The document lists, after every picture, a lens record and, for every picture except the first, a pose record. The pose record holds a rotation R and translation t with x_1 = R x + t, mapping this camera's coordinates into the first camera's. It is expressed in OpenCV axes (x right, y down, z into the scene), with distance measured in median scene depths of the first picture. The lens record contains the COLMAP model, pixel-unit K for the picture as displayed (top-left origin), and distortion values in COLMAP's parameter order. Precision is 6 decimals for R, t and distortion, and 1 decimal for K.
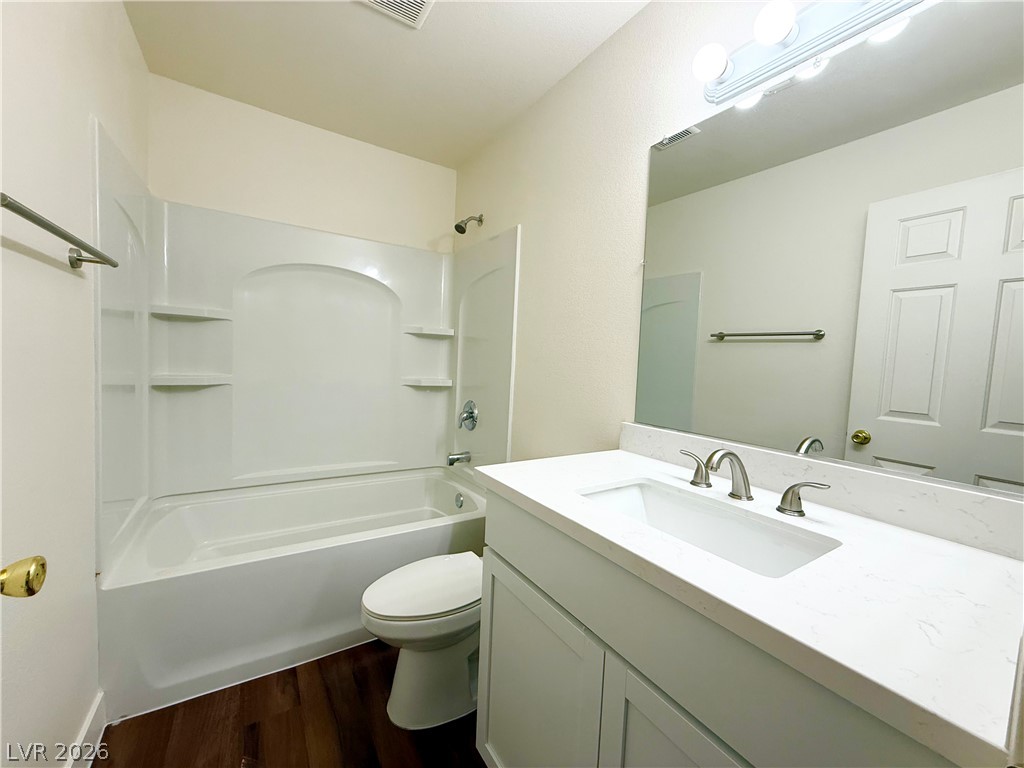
lens RADIAL K [[408.9, 0, 512.0], [0, 408.9, 384.0], [0, 0, 1]] dist [-0.001984, -0.000034]
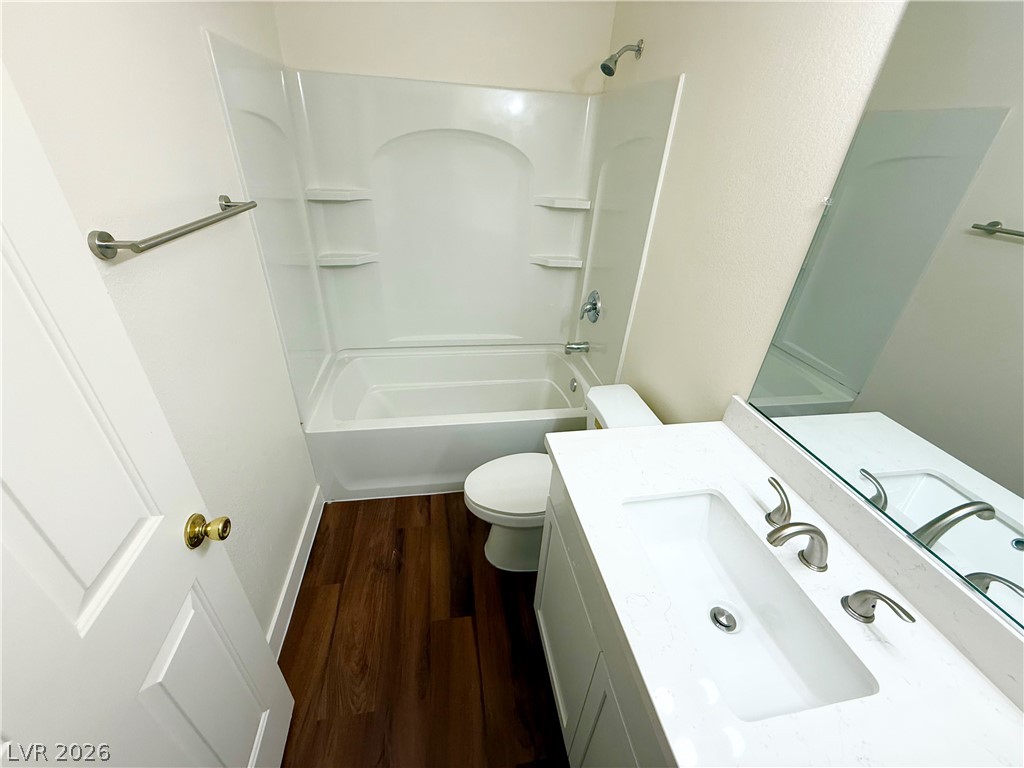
lens RADIAL K [[407.6, 0, 512.0], [0, 407.6, 384.0], [0, 0, 1]] dist [-0.001756, -0.000359]
pose [[0.923353, 0.198600, -0.328599, 0.085324], [-0.034492, 0.895278, 0.444171, -0.217632], [0.382400, -0.398793, 0.833507, 0.083203]]
